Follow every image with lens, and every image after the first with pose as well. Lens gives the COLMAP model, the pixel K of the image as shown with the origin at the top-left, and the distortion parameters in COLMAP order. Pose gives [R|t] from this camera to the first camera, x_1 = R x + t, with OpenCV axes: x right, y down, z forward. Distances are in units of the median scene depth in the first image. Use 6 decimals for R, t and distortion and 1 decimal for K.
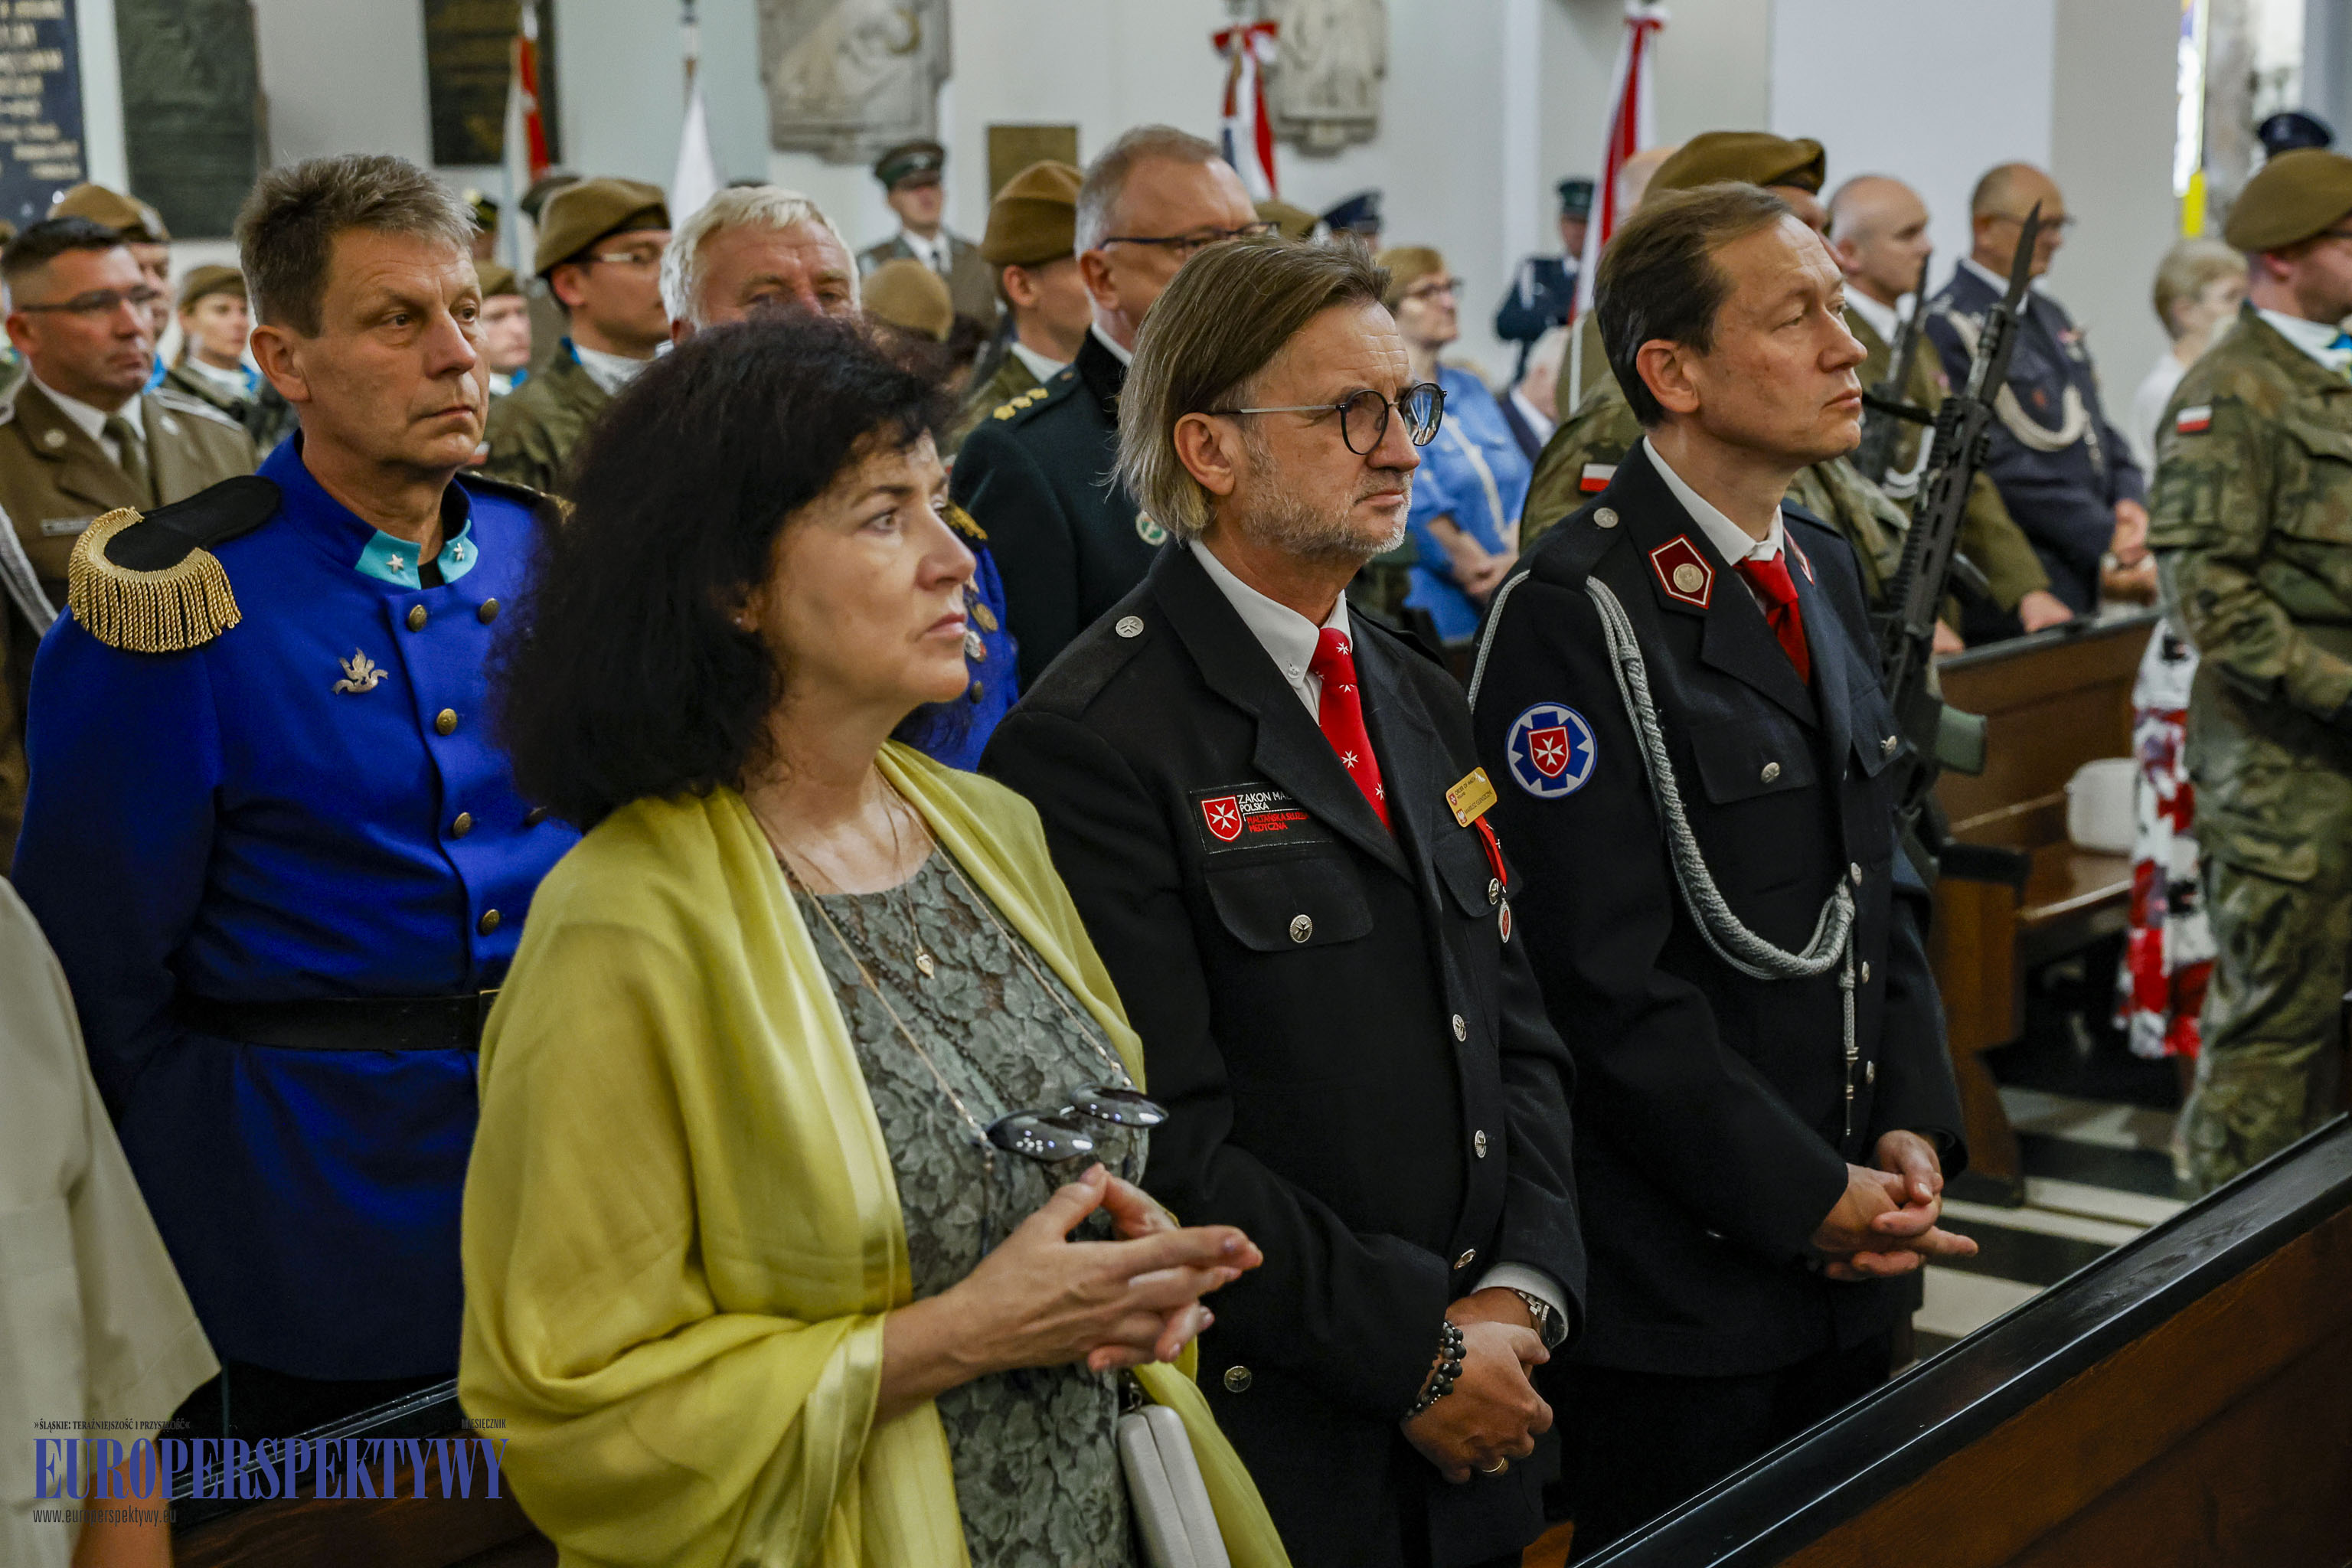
lens RADIAL K [[3644.8, 0, 1178.4], [0, 3644.8, 783.7], [0, 0, 1]] dist [0.163621, -0.052622]
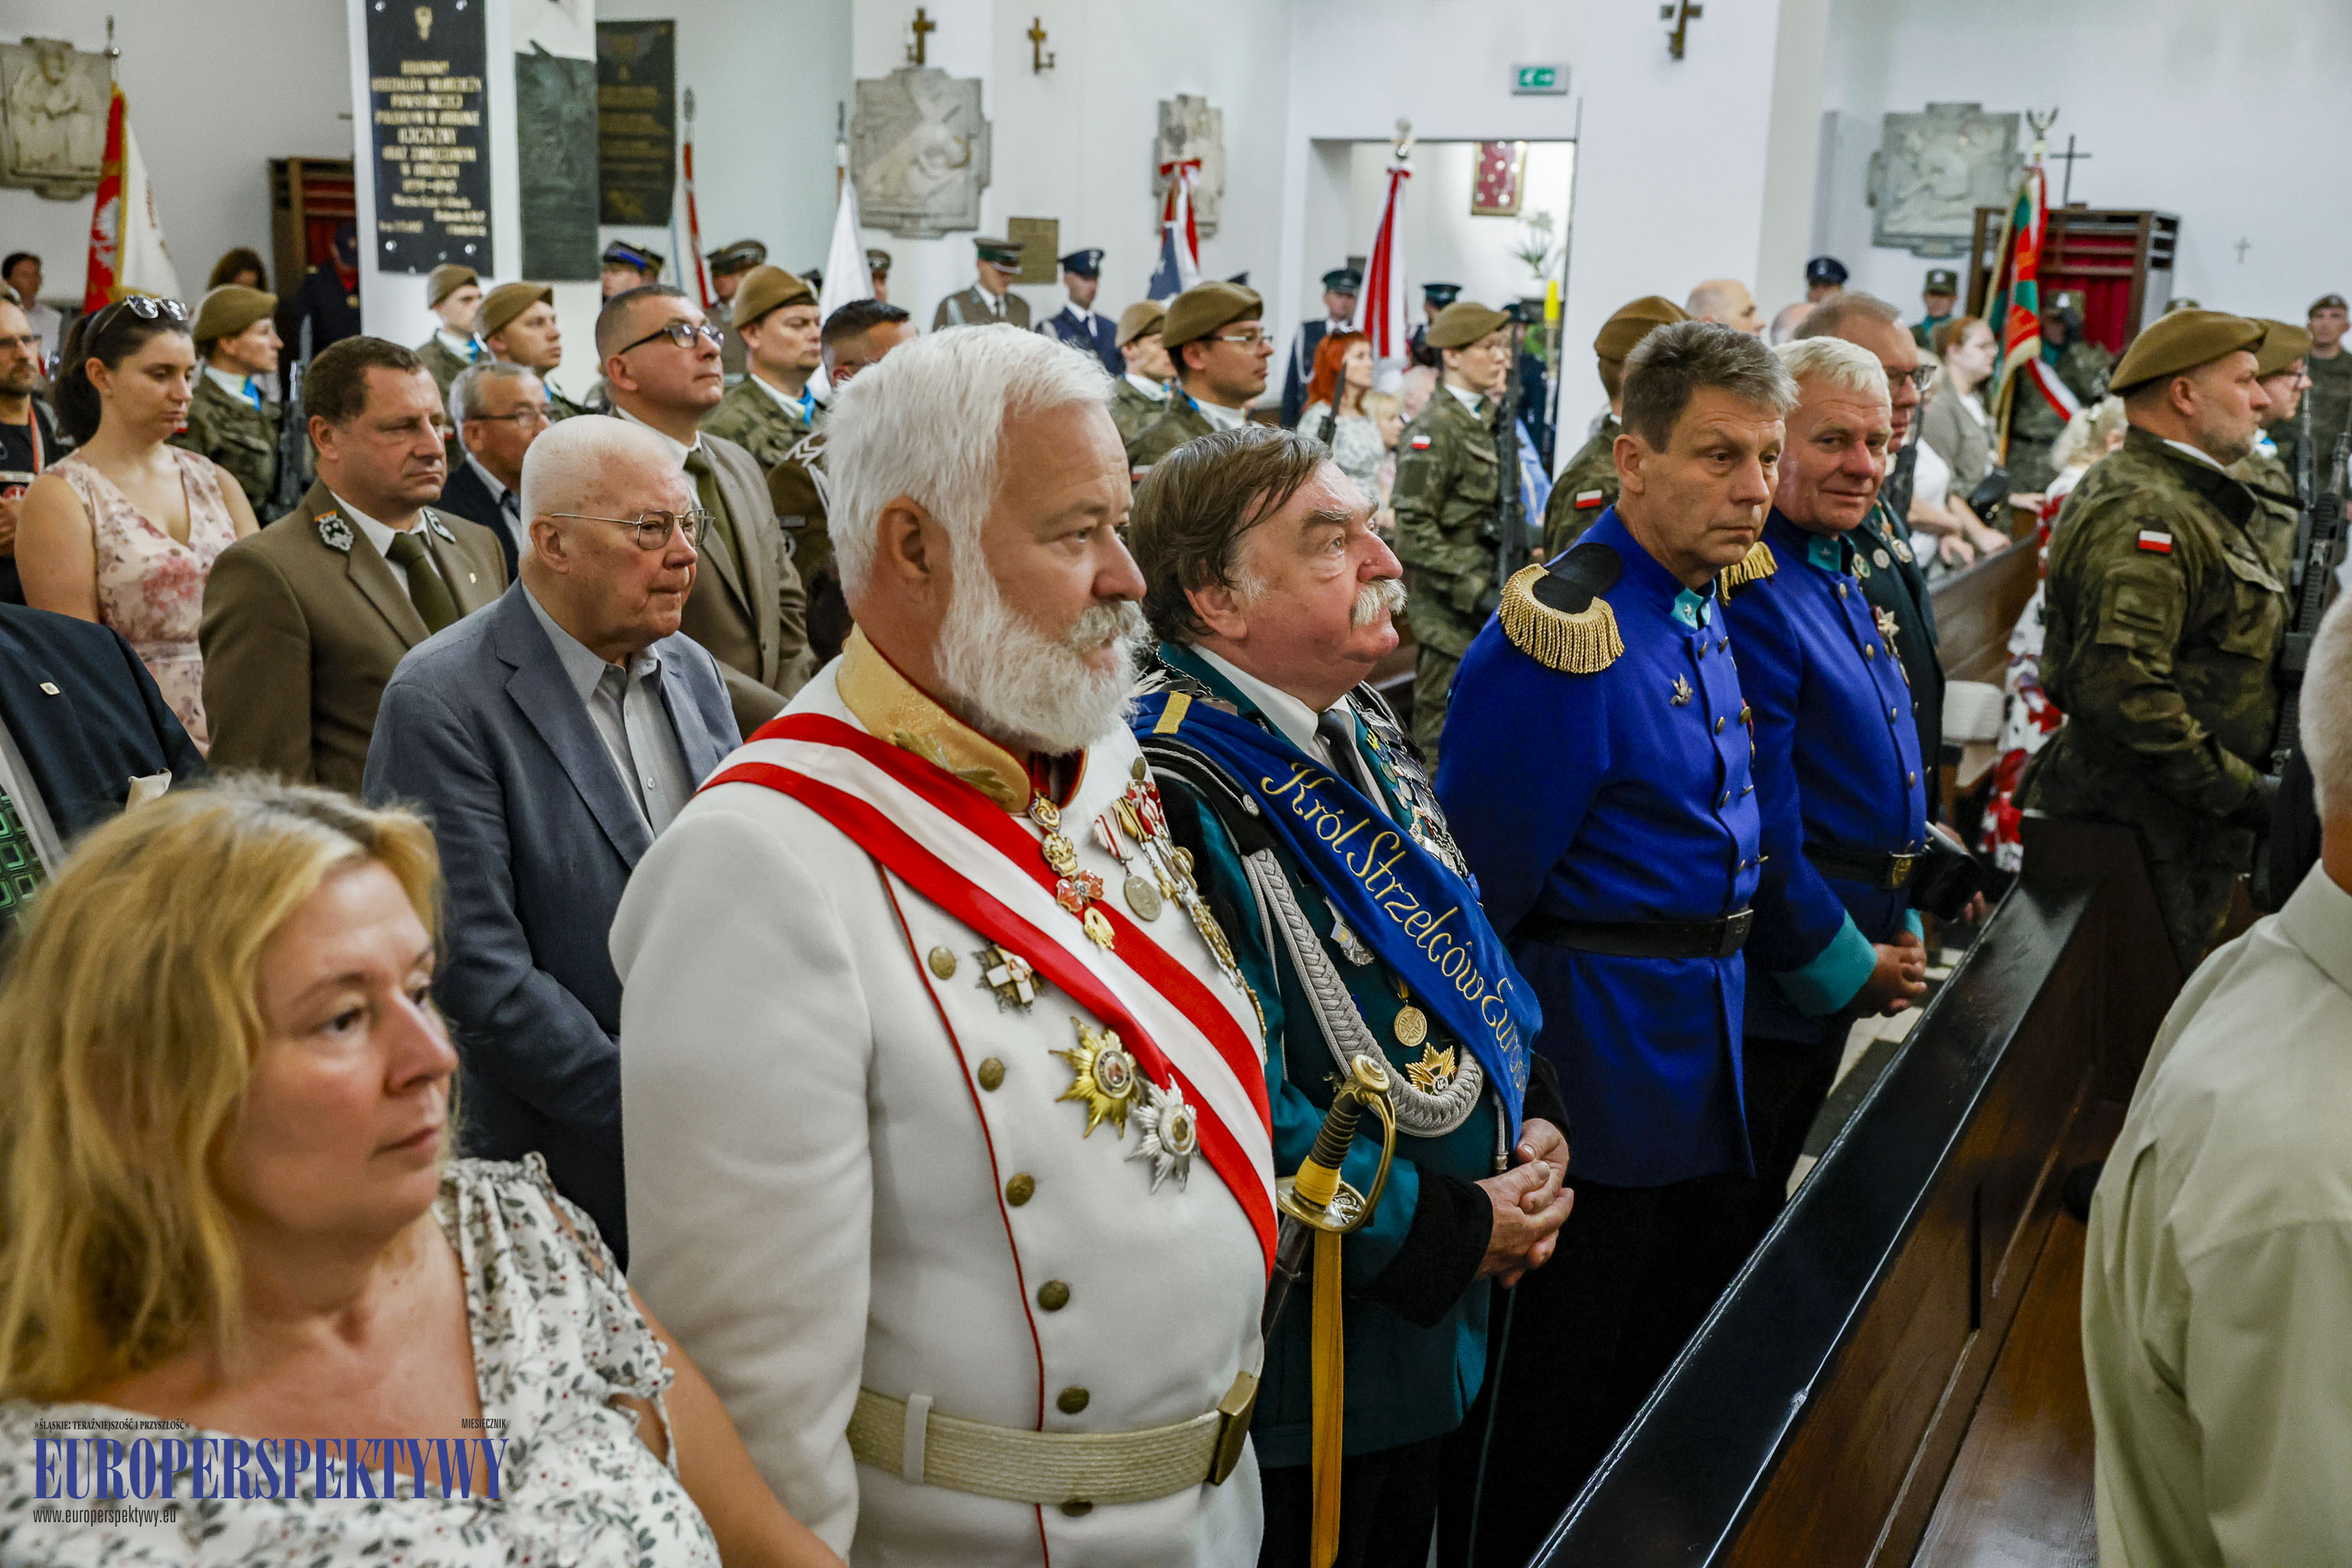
lens RADIAL K [[2302.6, 0, 1175.5], [0, 2302.6, 745.9], [0, 0, 1]] dist [-0.012244, 0.015775]
pose [[0.985951, 0.014335, 0.166420, -0.175649], [-0.023170, 0.998416, 0.051269, -0.015518], [-0.165422, -0.054405, 0.984721, 0.053485]]
